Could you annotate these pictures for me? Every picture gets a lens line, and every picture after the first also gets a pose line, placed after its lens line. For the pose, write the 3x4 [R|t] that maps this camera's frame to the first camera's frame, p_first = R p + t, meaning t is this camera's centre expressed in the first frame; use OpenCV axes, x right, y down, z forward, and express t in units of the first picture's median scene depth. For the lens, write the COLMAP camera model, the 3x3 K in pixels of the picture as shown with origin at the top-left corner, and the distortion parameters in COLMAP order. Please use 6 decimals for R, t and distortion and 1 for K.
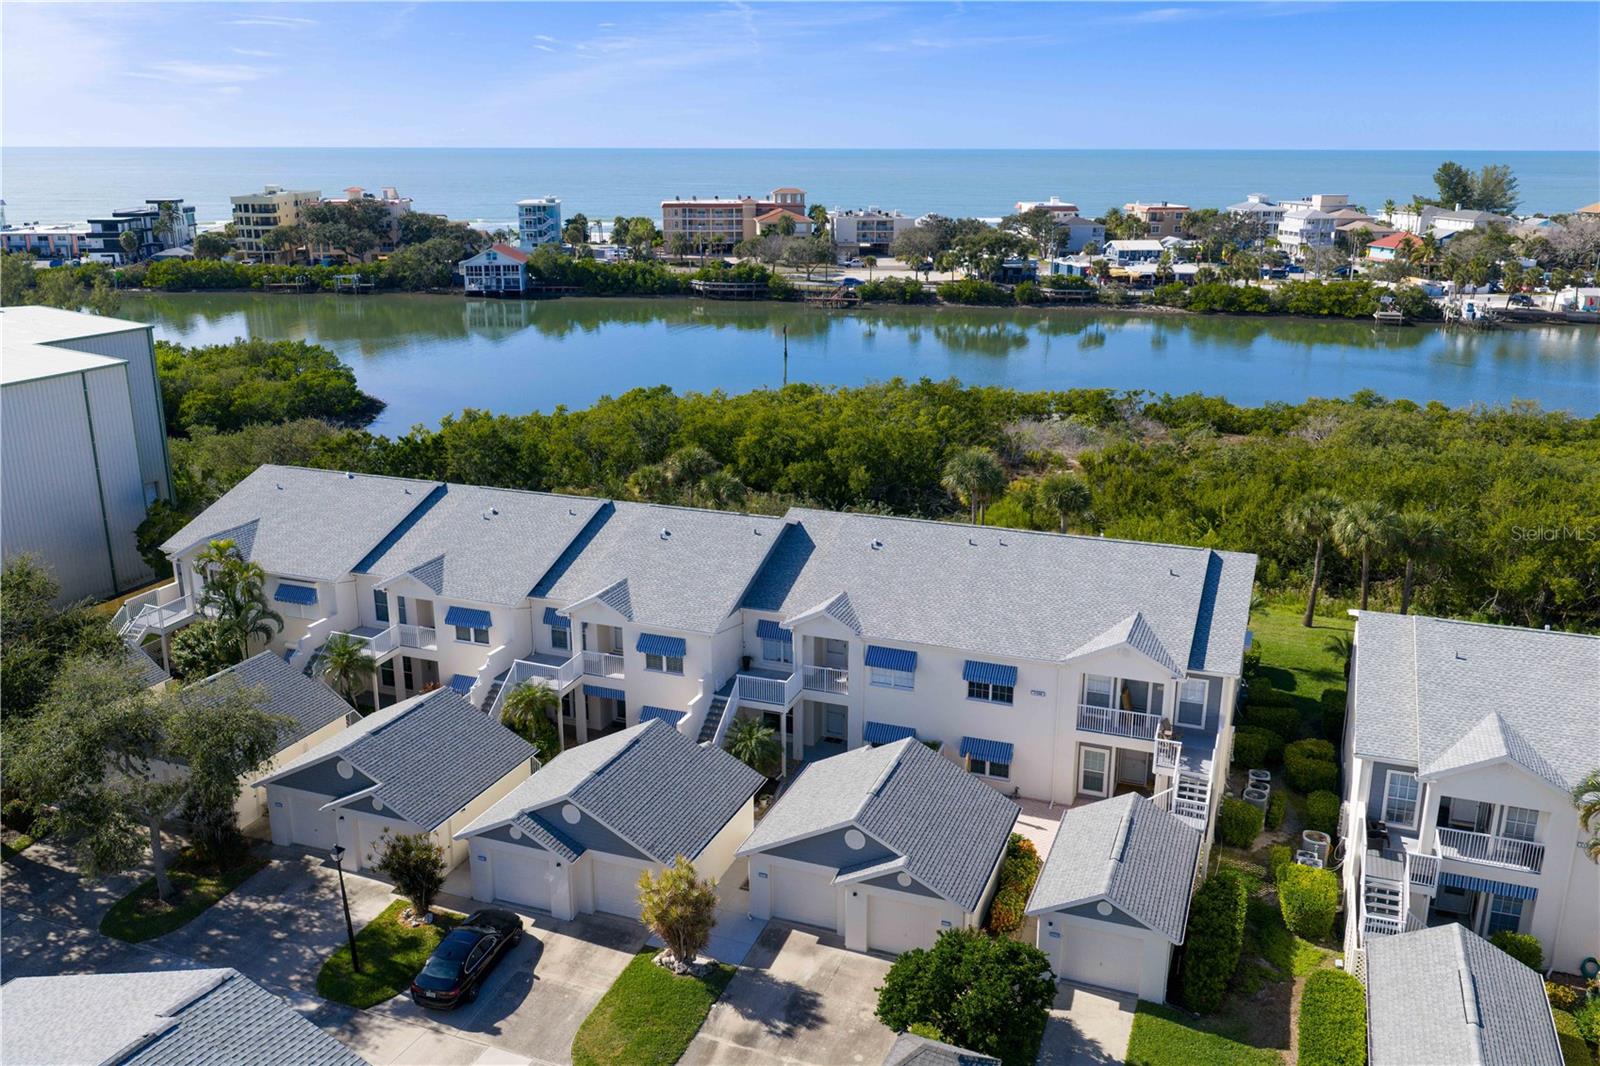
lens RADIAL K [[1346.8, 0, 800.0], [0, 1346.8, 533.0], [0, 0, 1]] dist [0.012908, -0.024569]
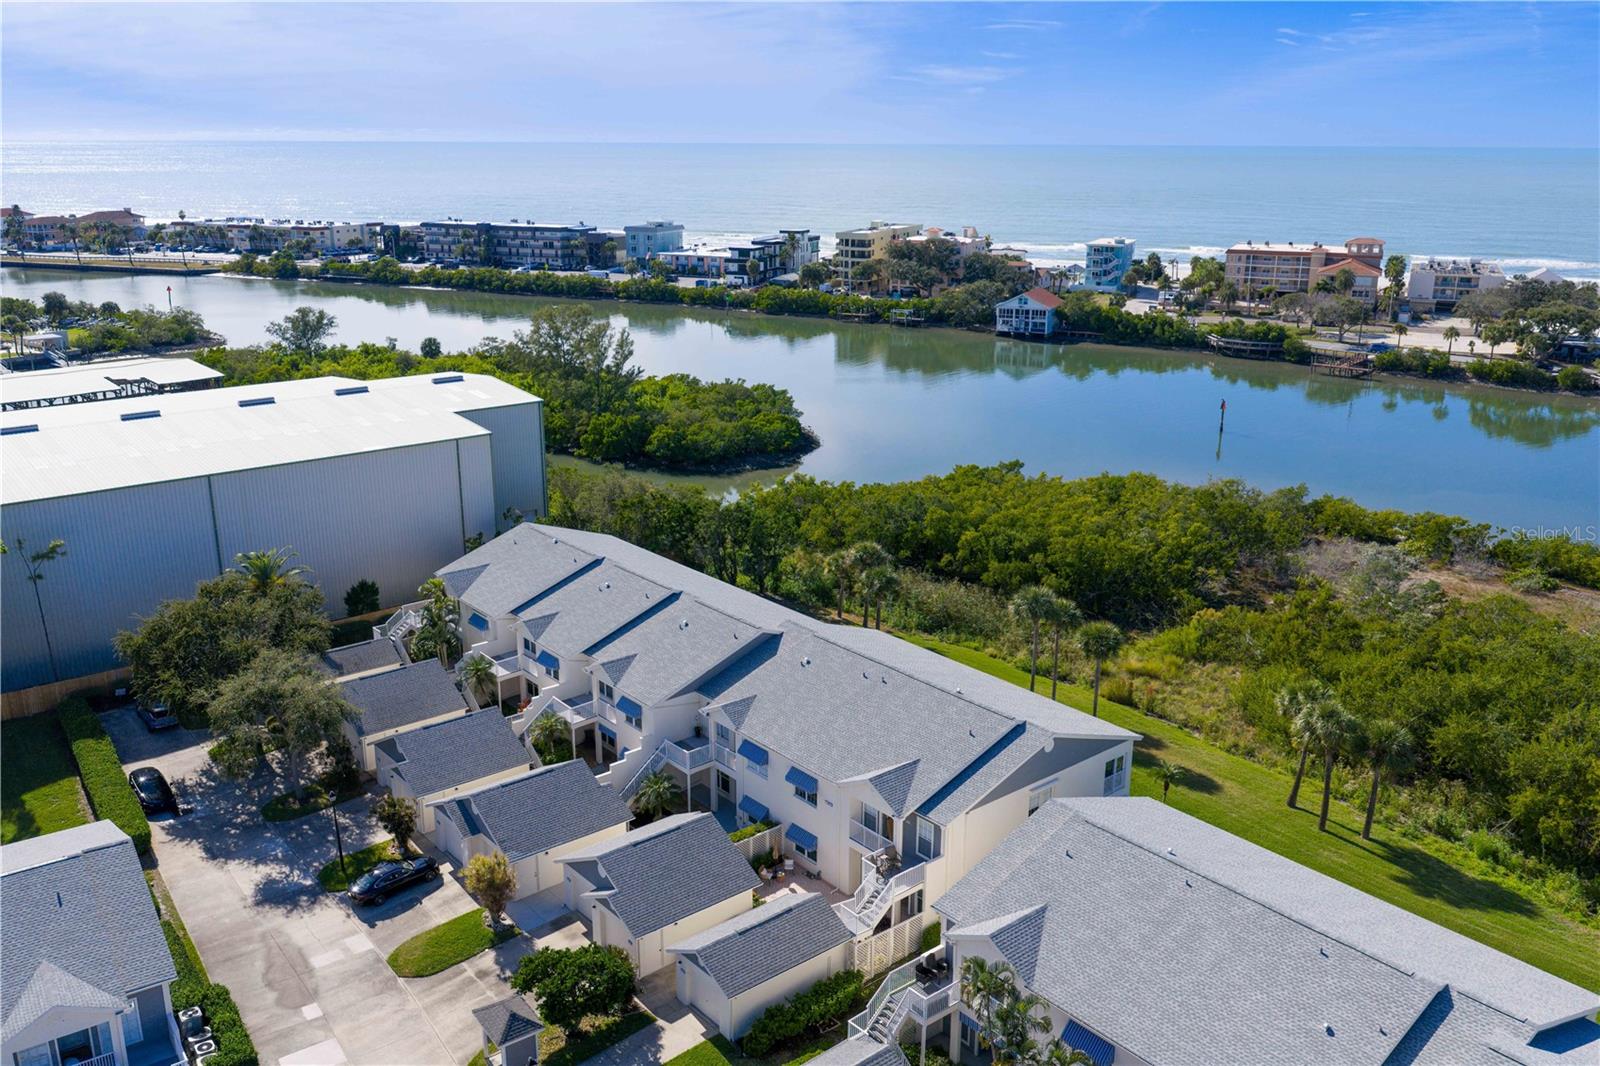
lens RADIAL K [[1346.8, 0, 800.0], [0, 1346.8, 533.0], [0, 0, 1]] dist [0.012908, -0.024569]
pose [[0.870789, 0.139303, -0.471510, 0.145777], [-0.136778, 0.989801, 0.039825, -0.037358], [0.472249, 0.029813, 0.880961, -0.033237]]
